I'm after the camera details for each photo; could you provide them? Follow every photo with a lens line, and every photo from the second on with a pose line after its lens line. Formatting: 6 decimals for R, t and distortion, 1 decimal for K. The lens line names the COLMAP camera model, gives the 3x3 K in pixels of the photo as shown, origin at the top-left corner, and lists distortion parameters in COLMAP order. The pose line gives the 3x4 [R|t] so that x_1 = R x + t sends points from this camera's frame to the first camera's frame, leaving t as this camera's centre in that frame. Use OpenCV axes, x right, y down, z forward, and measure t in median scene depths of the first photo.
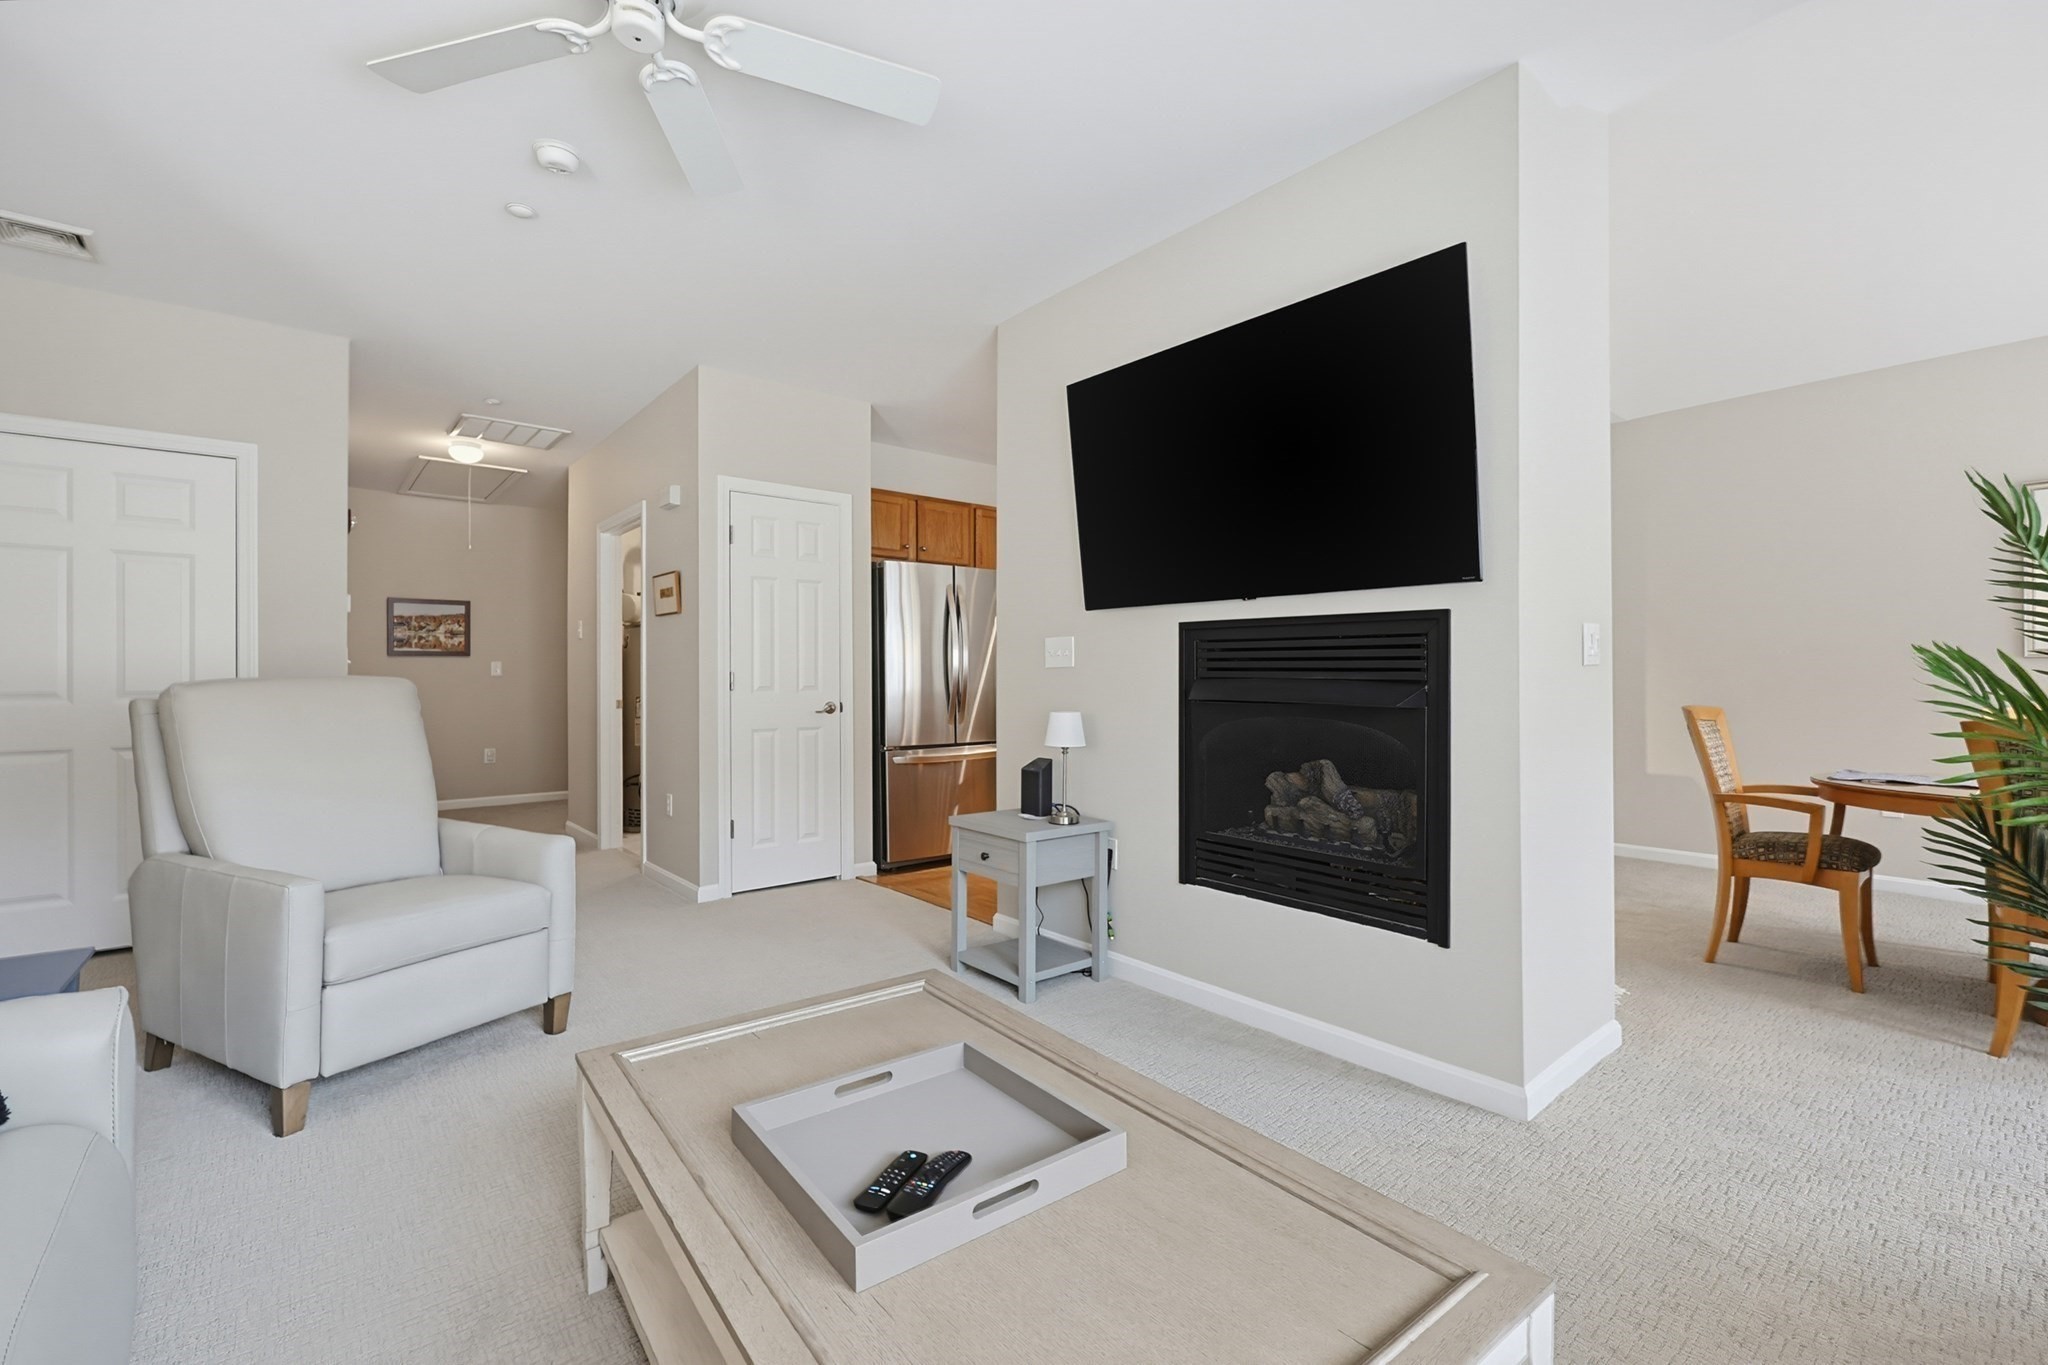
lens RADIAL K [[887.5, 0, 1039.2], [0, 887.5, 665.5], [0, 0, 1]] dist [-0.000081, -0.000302]
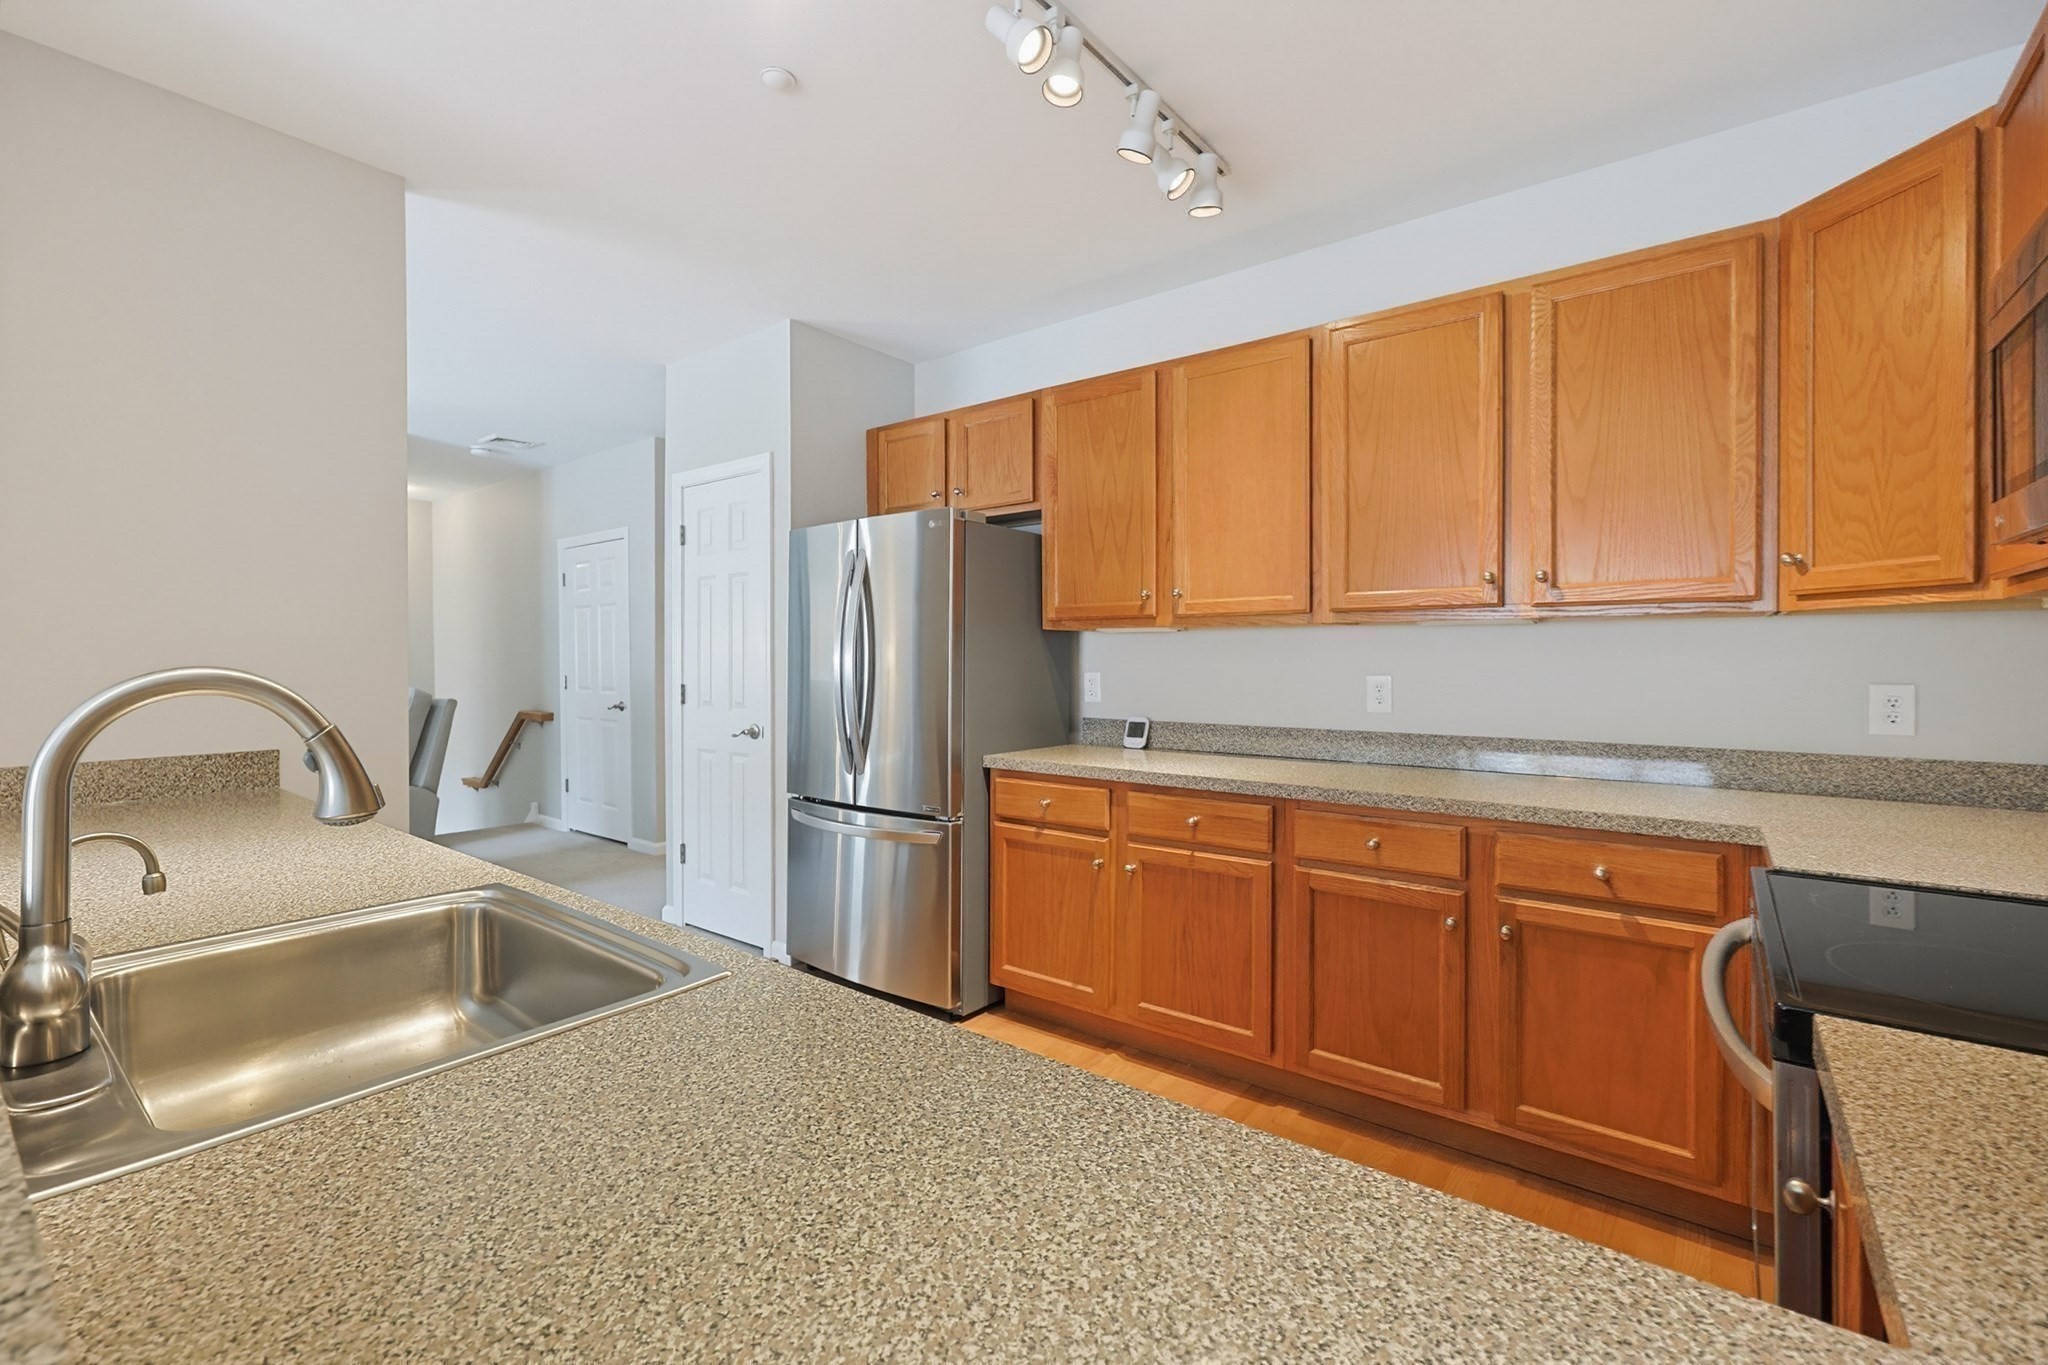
lens RADIAL K [[887.5, 0, 1039.2], [0, 887.5, 665.5], [0, 0, 1]] dist [-0.000081, -0.000302]
pose [[0.209207, 0.014647, -0.977762, 0.852380], [0.019025, 0.999638, 0.019046, -0.030673], [0.977686, -0.022586, 0.208852, 1.581748]]
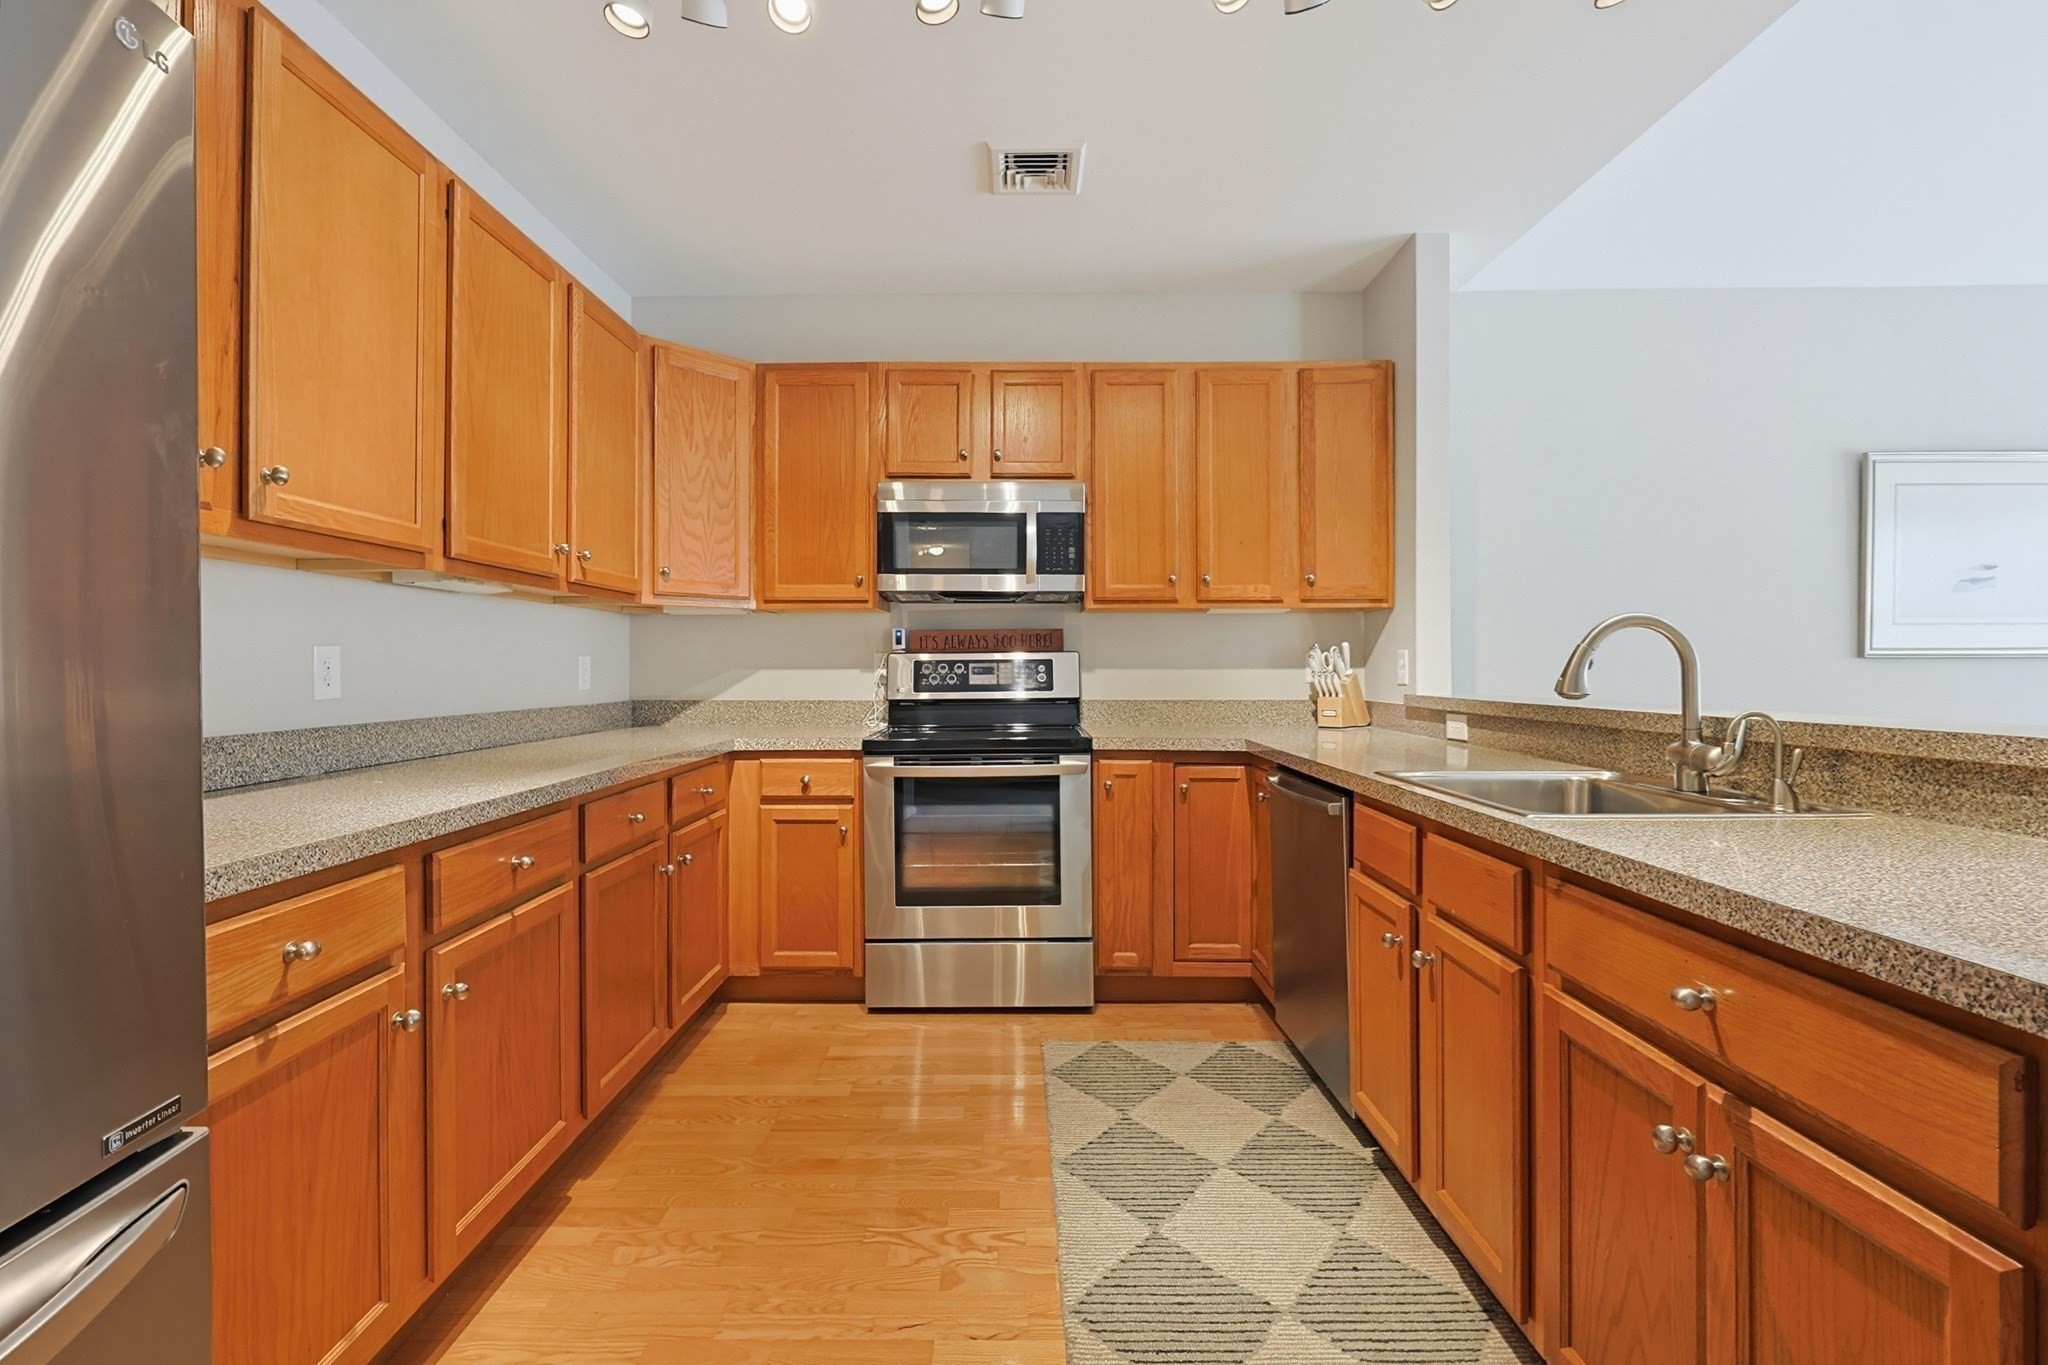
lens RADIAL K [[897.1, 0, 1012.0], [0, 897.1, 663.1], [0, 0, 1]] dist [-0.001075, 0.000173]
pose [[0.653558, 0.006630, 0.756848, -0.091917], [-0.016215, 0.999855, 0.005243, 0.002916], [-0.756703, -0.015698, 0.653570, 1.327274]]
